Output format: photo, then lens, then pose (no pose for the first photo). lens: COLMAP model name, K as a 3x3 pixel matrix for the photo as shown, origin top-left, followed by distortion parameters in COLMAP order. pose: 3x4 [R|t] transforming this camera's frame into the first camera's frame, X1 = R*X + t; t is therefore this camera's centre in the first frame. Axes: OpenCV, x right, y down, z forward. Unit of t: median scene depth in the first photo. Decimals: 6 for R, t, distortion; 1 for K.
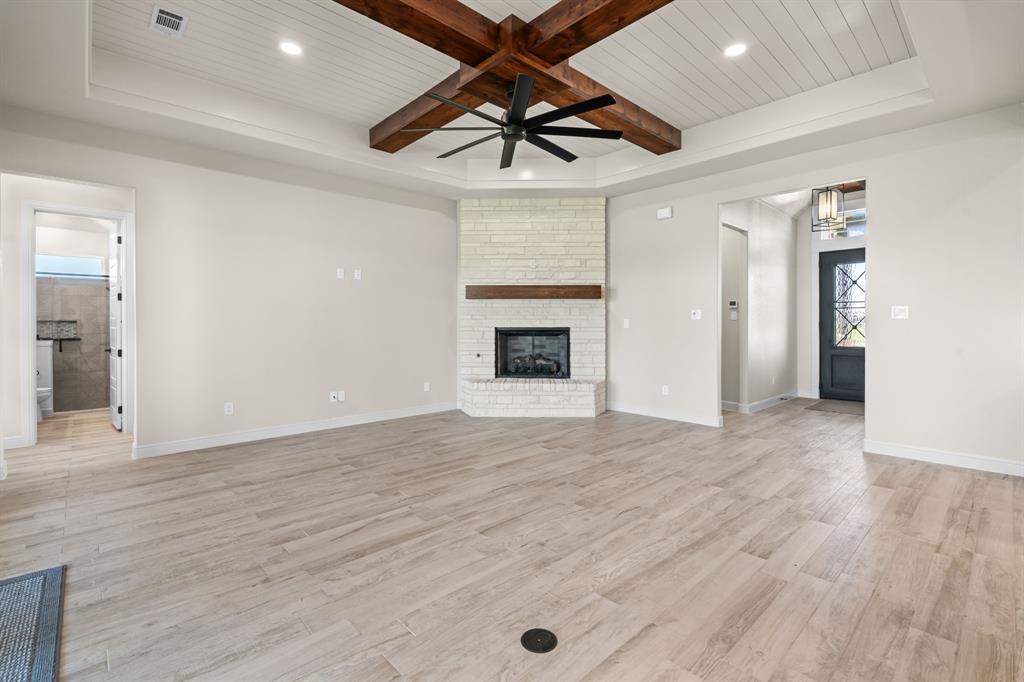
lens RADIAL K [[465.1, 0, 510.7], [0, 465.1, 319.7], [0, 0, 1]] dist [-0.008780, 0.001165]
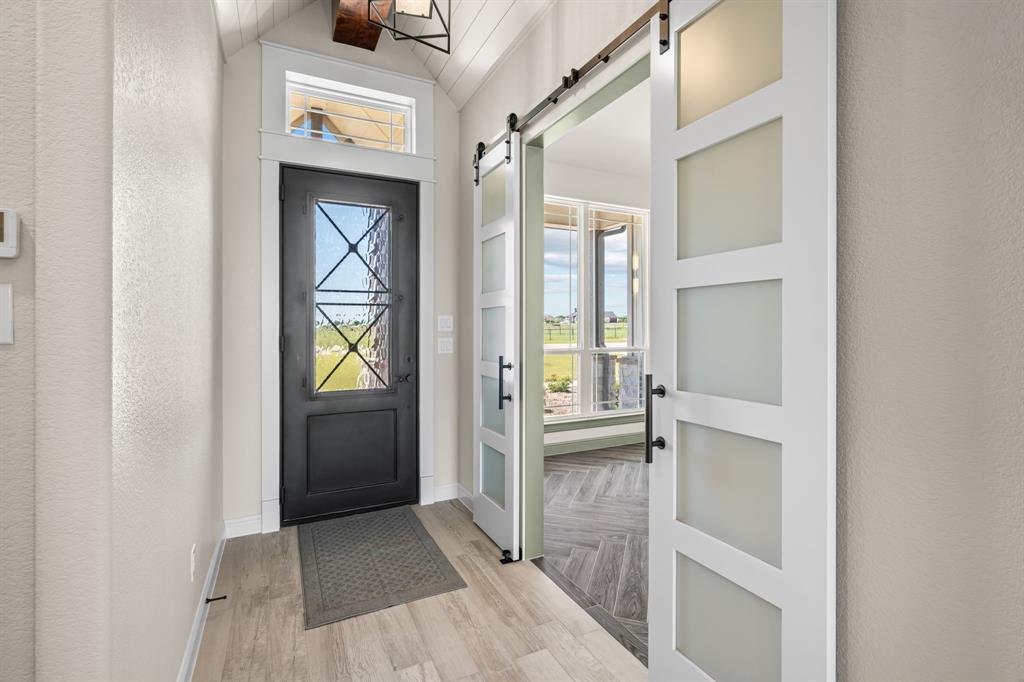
lens RADIAL K [[469.7, 0, 511.8], [0, 469.7, 323.1], [0, 0, 1]] dist [-0.002286, -0.000798]
pose [[0.282876, 0.010297, 0.959101, 0.702226], [-0.007183, 0.999937, -0.008617, -0.008095], [-0.959130, -0.004451, 0.282932, 1.461972]]
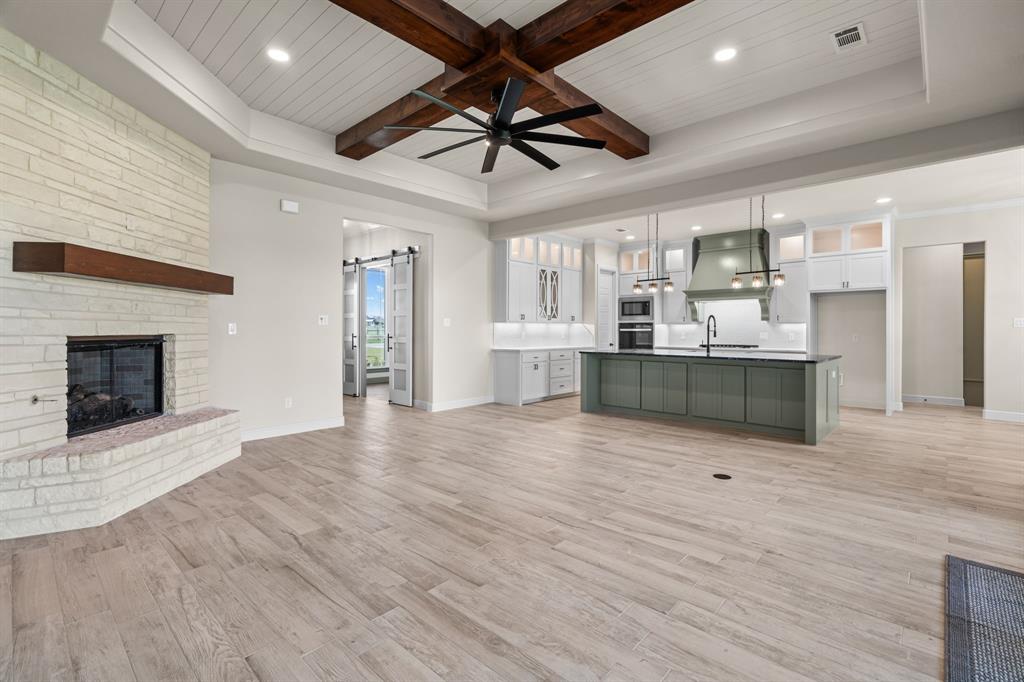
lens RADIAL K [[469.7, 0, 511.8], [0, 469.7, 323.1], [0, 0, 1]] dist [-0.002286, -0.000798]
pose [[-0.077295, 0.013855, 0.996912, -1.017718], [-0.009453, 0.999848, -0.014629, 0.010323], [-0.996963, -0.010554, -0.077153, 1.069978]]
